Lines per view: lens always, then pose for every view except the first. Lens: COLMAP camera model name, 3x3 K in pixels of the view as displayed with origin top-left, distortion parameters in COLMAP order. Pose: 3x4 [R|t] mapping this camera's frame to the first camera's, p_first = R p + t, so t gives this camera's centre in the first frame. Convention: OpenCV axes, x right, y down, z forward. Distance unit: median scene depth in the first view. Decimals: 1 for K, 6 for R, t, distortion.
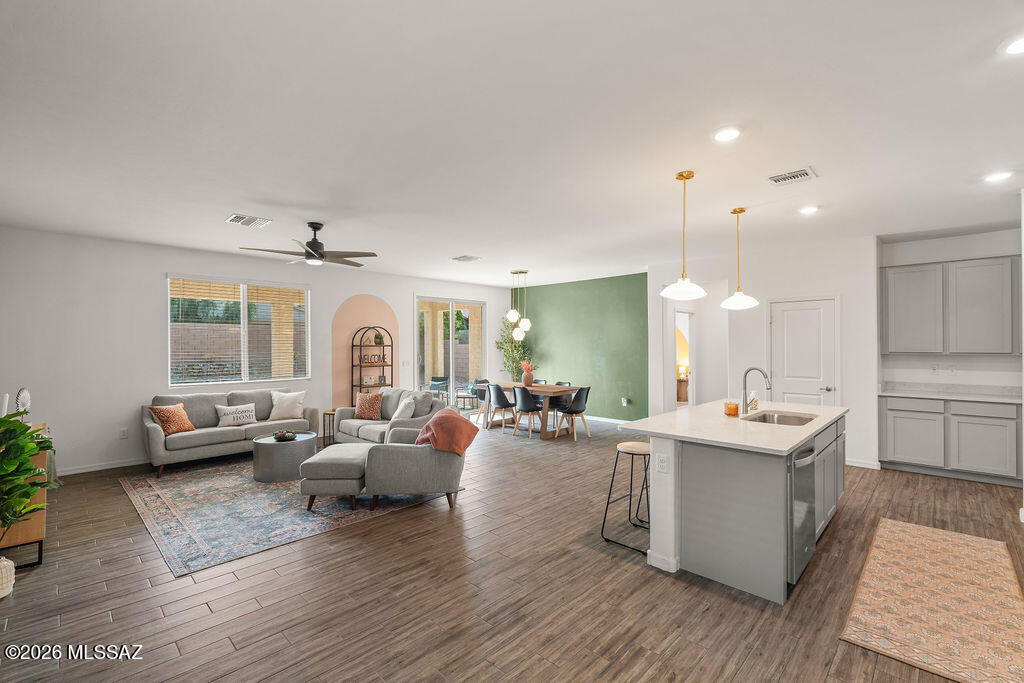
lens RADIAL K [[452.1, 0, 508.0], [0, 452.1, 339.4], [0, 0, 1]] dist [0.000047, -0.001591]
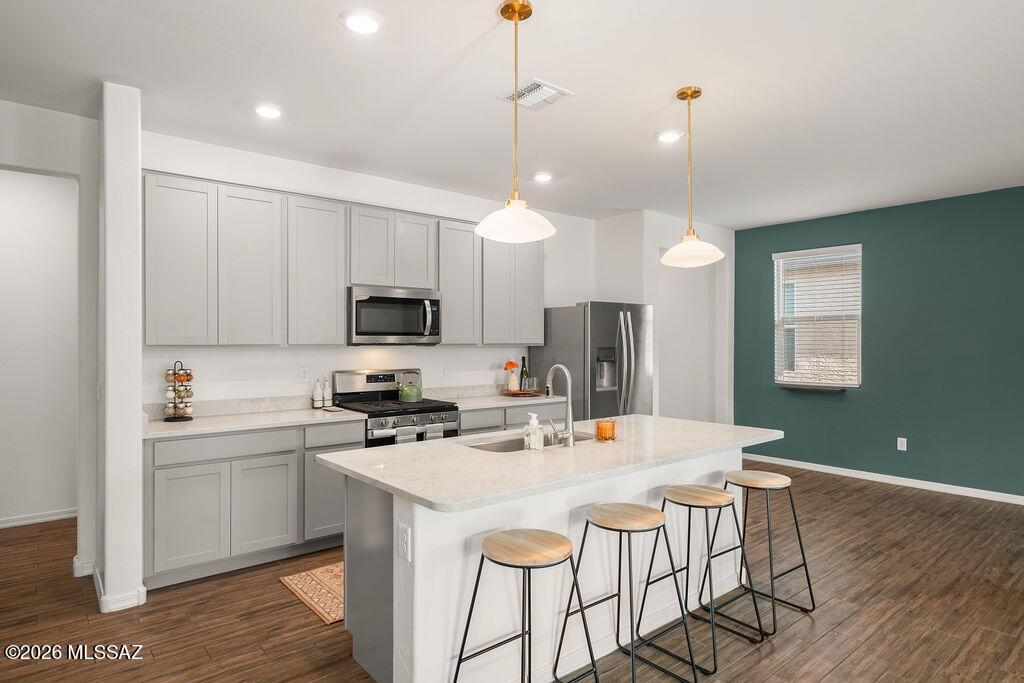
lens RADIAL K [[582.9, 0, 509.7], [0, 582.9, 341.0], [0, 0, 1]] dist [-0.002833, 0.000708]
pose [[-0.994893, 0.004009, 0.100854, 0.441273], [0.002604, 0.999898, -0.014054, 0.034084], [-0.100900, -0.013720, -0.994802, 1.481831]]
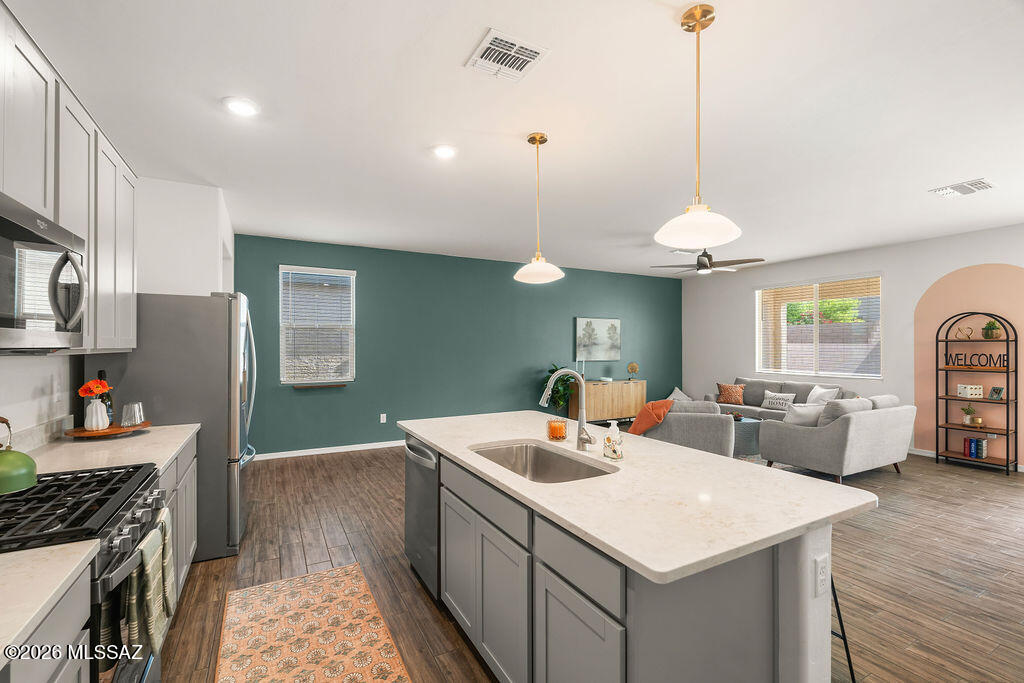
lens RADIAL K [[452.1, 0, 514.5], [0, 452.1, 345.3], [0, 0, 1]] dist [0.000047, -0.001591]
pose [[-0.291880, 0.003741, -0.956448, 0.937645], [0.011440, 0.999934, 0.000420, 0.021916], [0.956387, -0.010819, -0.291904, 0.922894]]
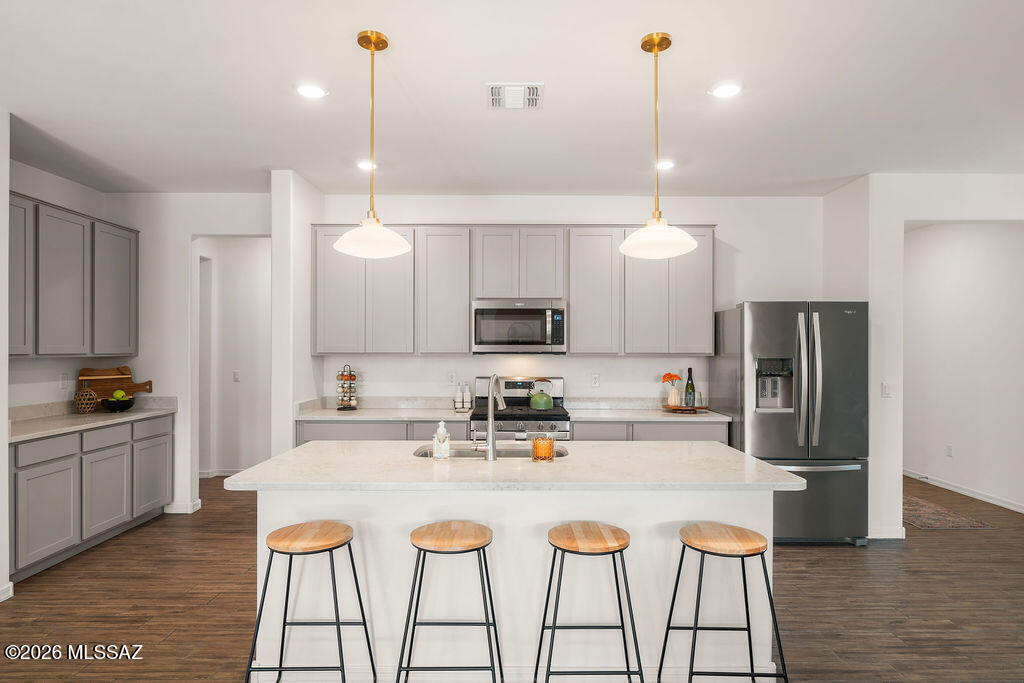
lens RADIAL K [[582.9, 0, 514.9], [0, 582.9, 346.0], [0, 0, 1]] dist [-0.002833, 0.000708]
pose [[-0.705903, 0.006437, 0.708280, -0.005178], [-0.009382, 0.999786, -0.018436, 0.031719], [-0.708247, -0.019659, -0.705691, 1.254921]]
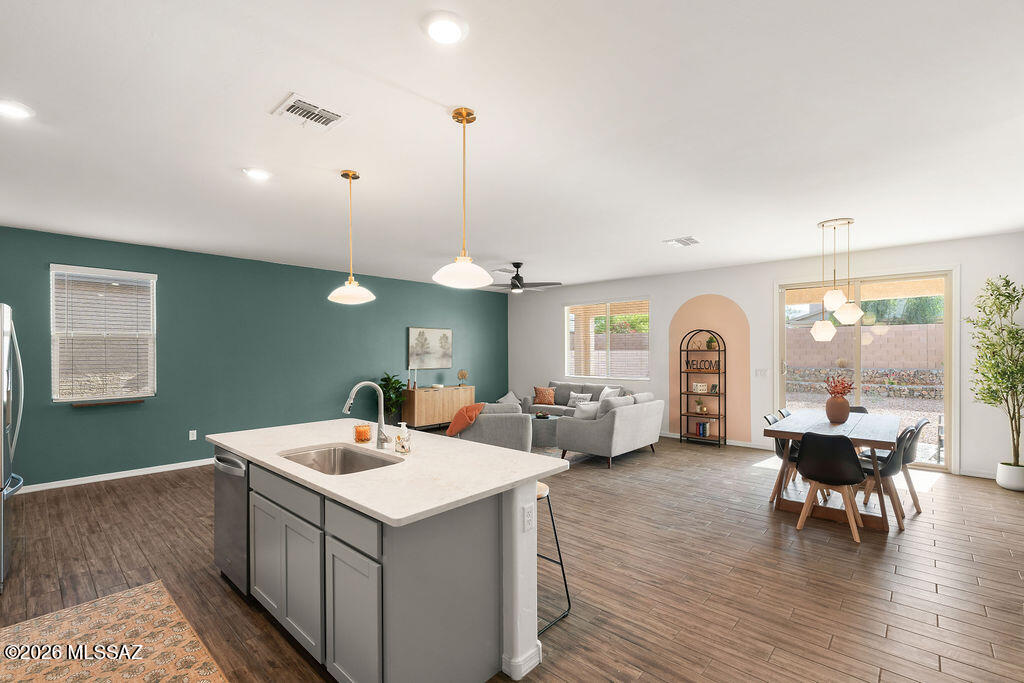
lens RADIAL K [[452.1, 0, 512.3], [0, 452.1, 351.3], [0, 0, 1]] dist [0.000047, -0.001591]
pose [[0.032029, 0.005250, -0.999473, 1.041519], [0.013487, 0.999893, 0.005684, 0.008769], [0.999396, -0.013662, 0.031954, 1.000613]]
